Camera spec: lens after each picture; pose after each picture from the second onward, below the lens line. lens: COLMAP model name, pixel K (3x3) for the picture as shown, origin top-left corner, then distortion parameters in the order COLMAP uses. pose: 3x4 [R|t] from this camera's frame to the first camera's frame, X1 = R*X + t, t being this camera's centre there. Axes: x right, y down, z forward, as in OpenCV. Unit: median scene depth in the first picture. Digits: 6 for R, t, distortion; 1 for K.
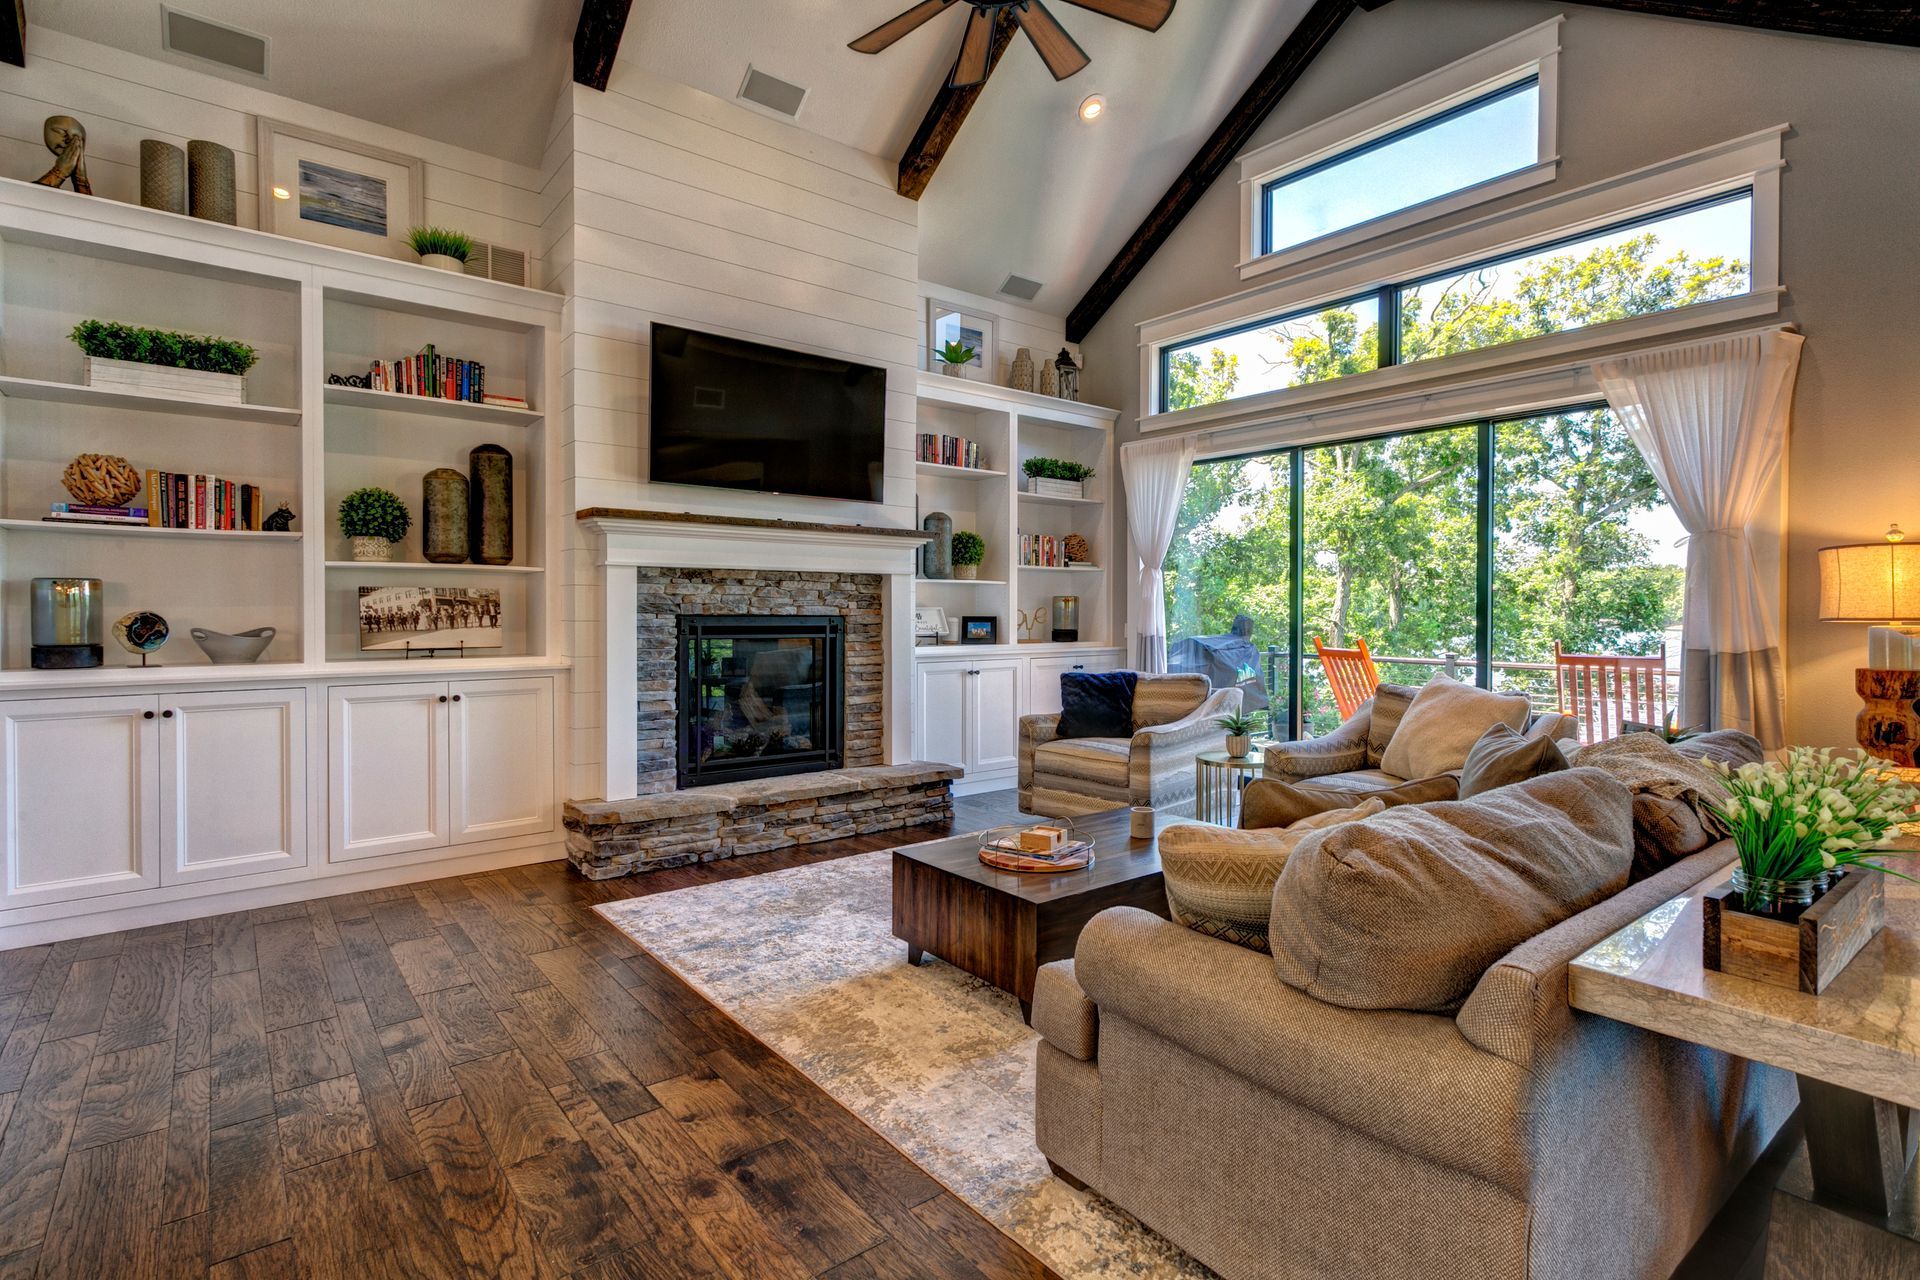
lens RADIAL K [[919.6, 0, 974.0], [0, 919.6, 614.3], [0, 0, 1]] dist [0.016071, 0.000701]
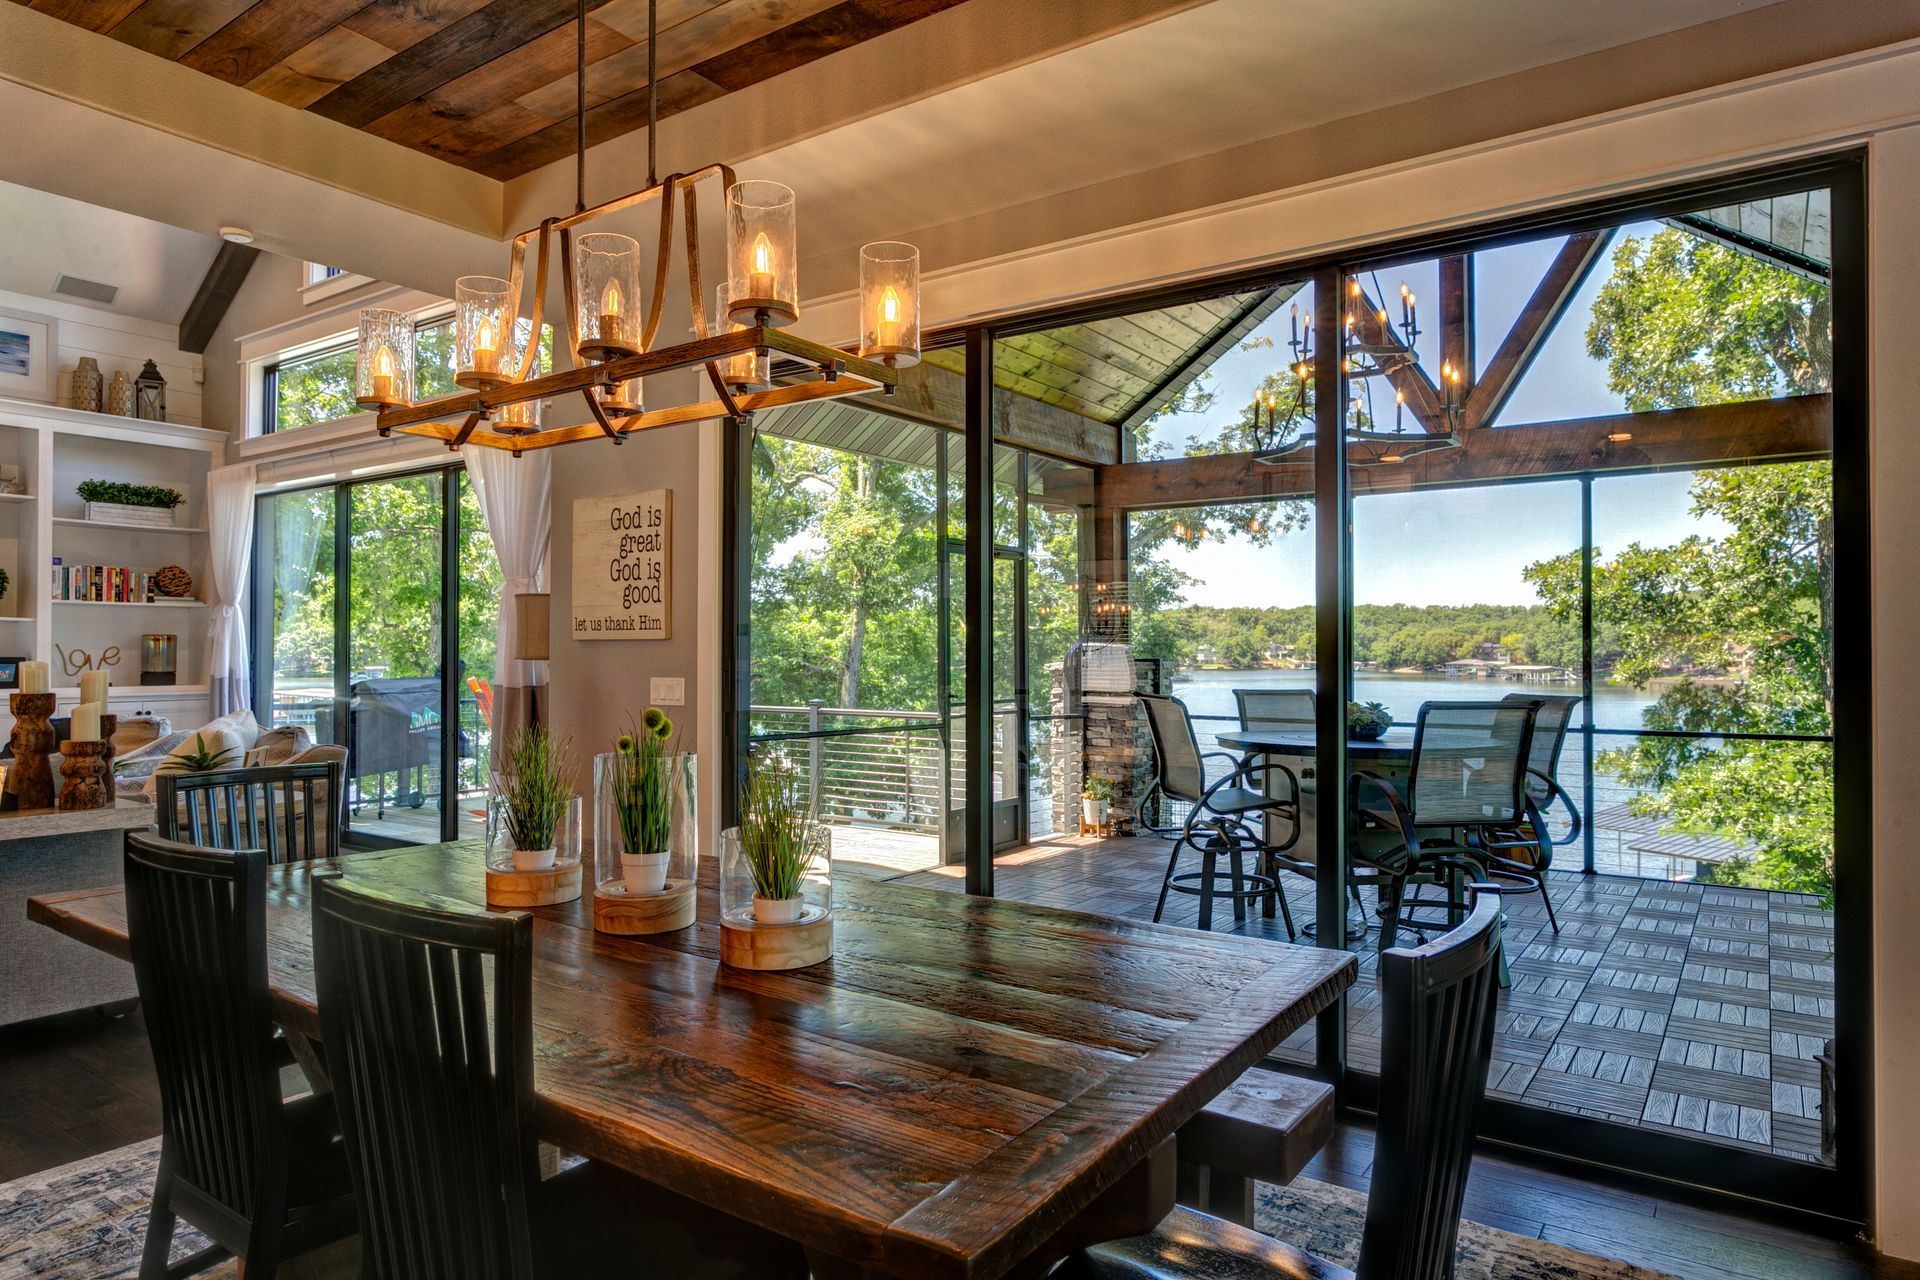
lens RADIAL K [[1147.0, 0, 954.1], [0, 1147.0, 645.7], [0, 0, 1]] dist [-0.001942, 0.000245]
pose [[0.962690, 0.000582, 0.270605, 0.775774], [0.002339, 0.999942, -0.010472, 0.006887], [-0.270595, 0.010714, 0.962634, -0.409128]]
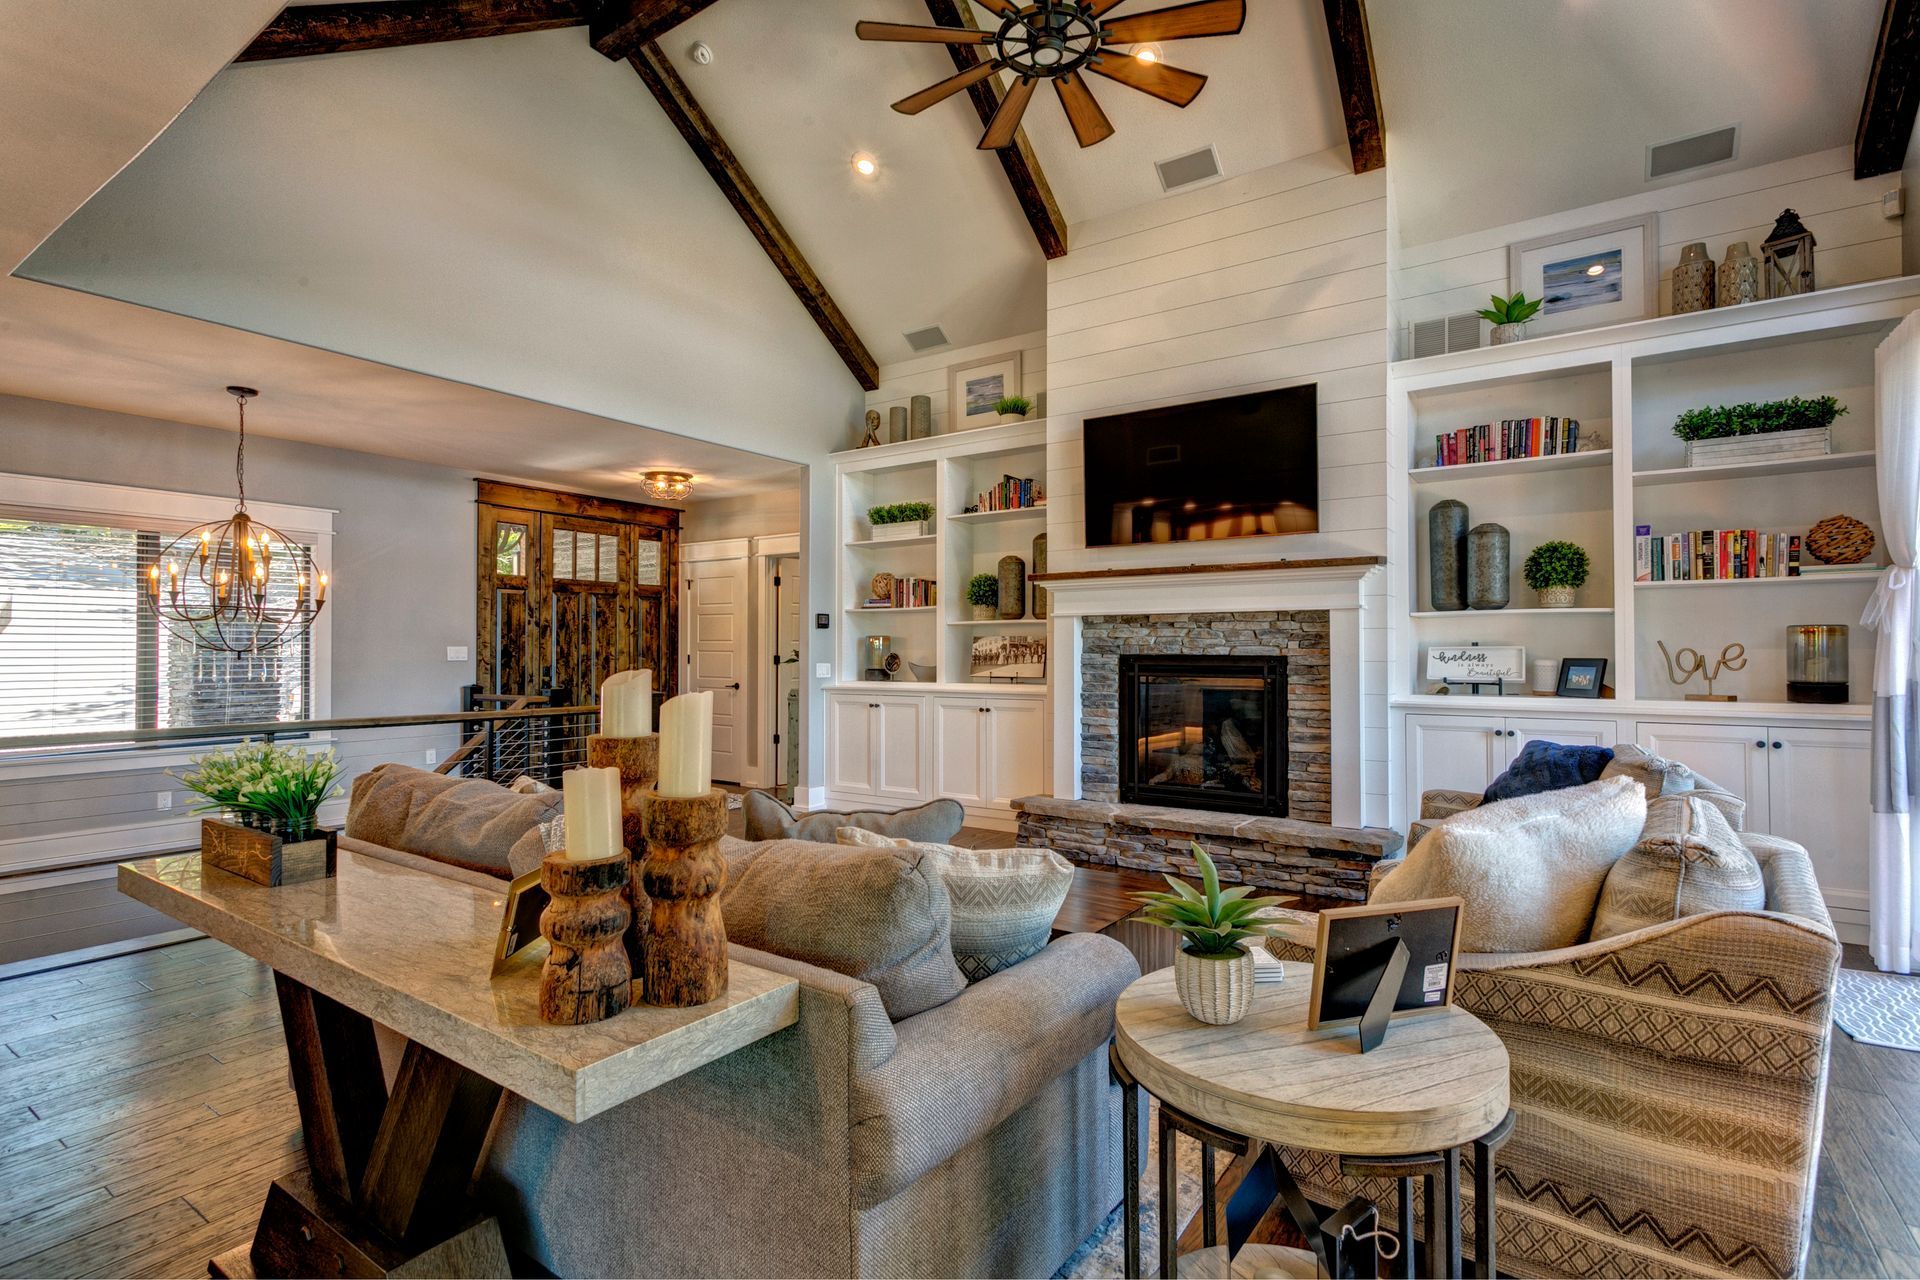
lens RADIAL K [[896.5, 0, 961.5], [0, 896.5, 636.7], [0, 0, 1]] dist [0.003083, 0.000397]
pose [[0.295520, -0.014594, -0.955225, 0.692019], [0.001136, 0.999888, -0.014925, -0.005659], [0.955336, 0.003325, 0.295504, 0.443495]]
